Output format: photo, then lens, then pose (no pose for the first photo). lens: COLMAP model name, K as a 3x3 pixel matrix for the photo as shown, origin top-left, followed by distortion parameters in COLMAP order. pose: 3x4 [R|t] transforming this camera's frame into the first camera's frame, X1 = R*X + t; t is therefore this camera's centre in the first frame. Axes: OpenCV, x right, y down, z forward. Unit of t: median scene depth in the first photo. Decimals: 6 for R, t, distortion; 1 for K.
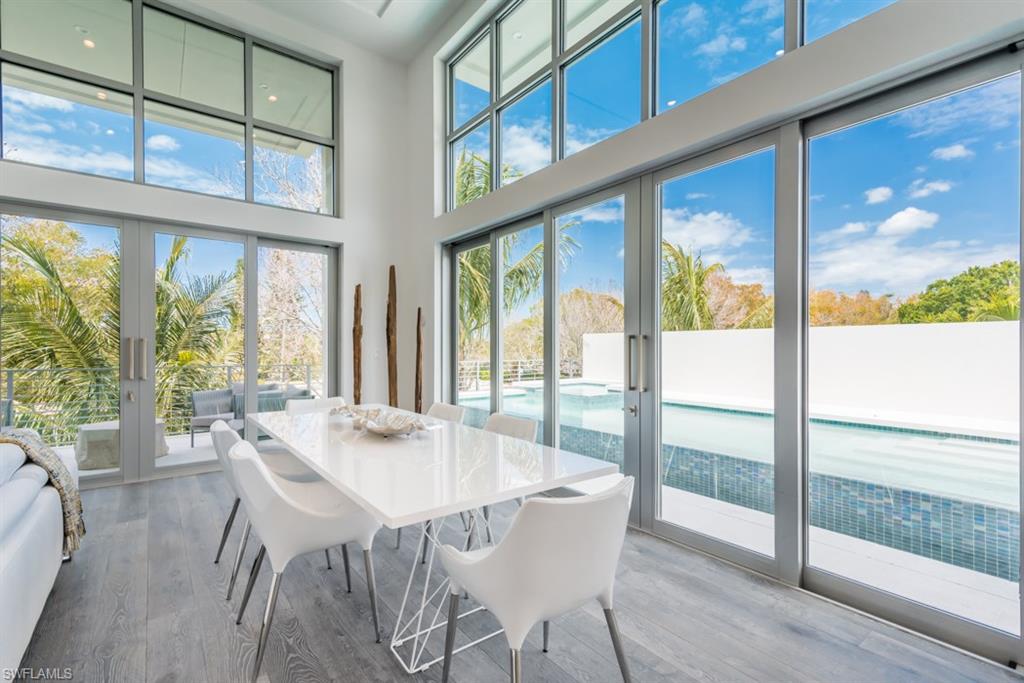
lens RADIAL K [[456.2, 0, 498.1], [0, 456.2, 348.8], [0, 0, 1]] dist [0.015279, 0.000120]
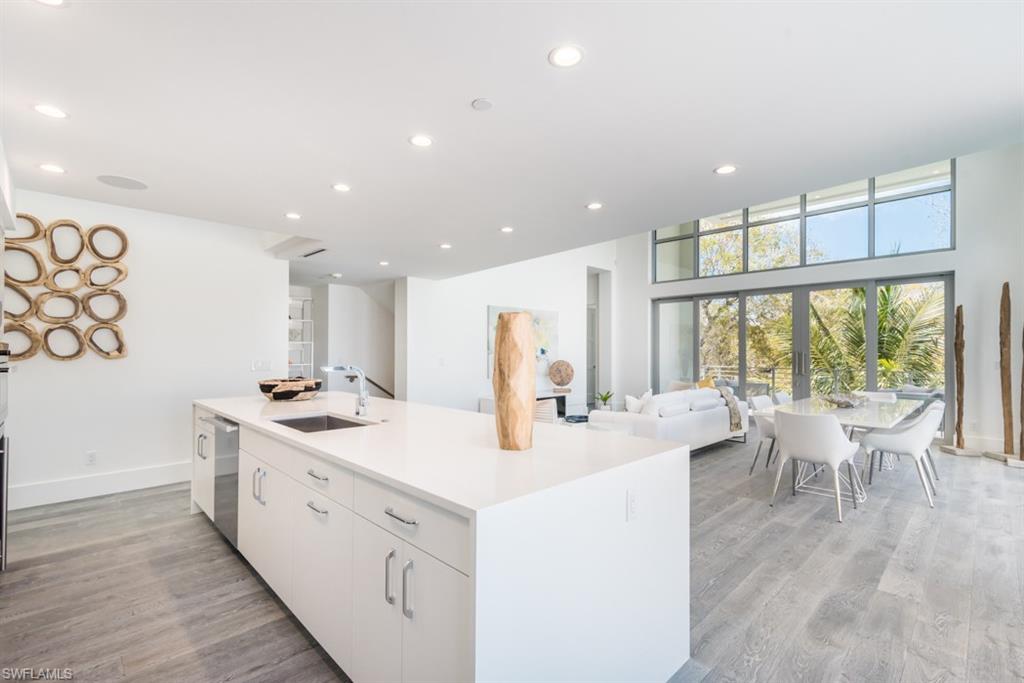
lens RADIAL K [[456.1, 0, 506.8], [0, 456.1, 346.7], [0, 0, 1]] dist [0.012191, -0.000536]
pose [[0.125524, -0.008654, -0.992053, 0.782207], [-0.006907, 0.999930, -0.009596, -0.016037], [0.992067, 0.008056, 0.125455, -0.332914]]
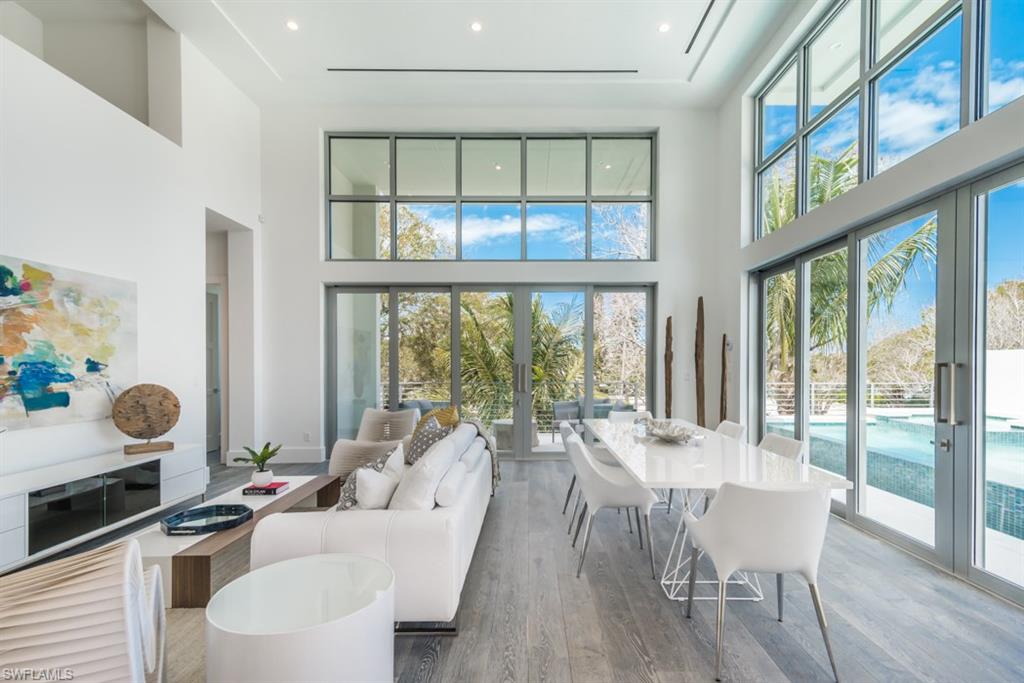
lens RADIAL K [[468.3, 0, 537.3], [0, 468.3, 368.0], [0, 0, 1]] dist [0.013929, -0.000228]
pose [[0.809439, 0.003769, -0.587192, 0.133642], [-0.000899, 0.999986, 0.005179, -0.016809], [0.587204, -0.003664, 0.809431, -0.180487]]
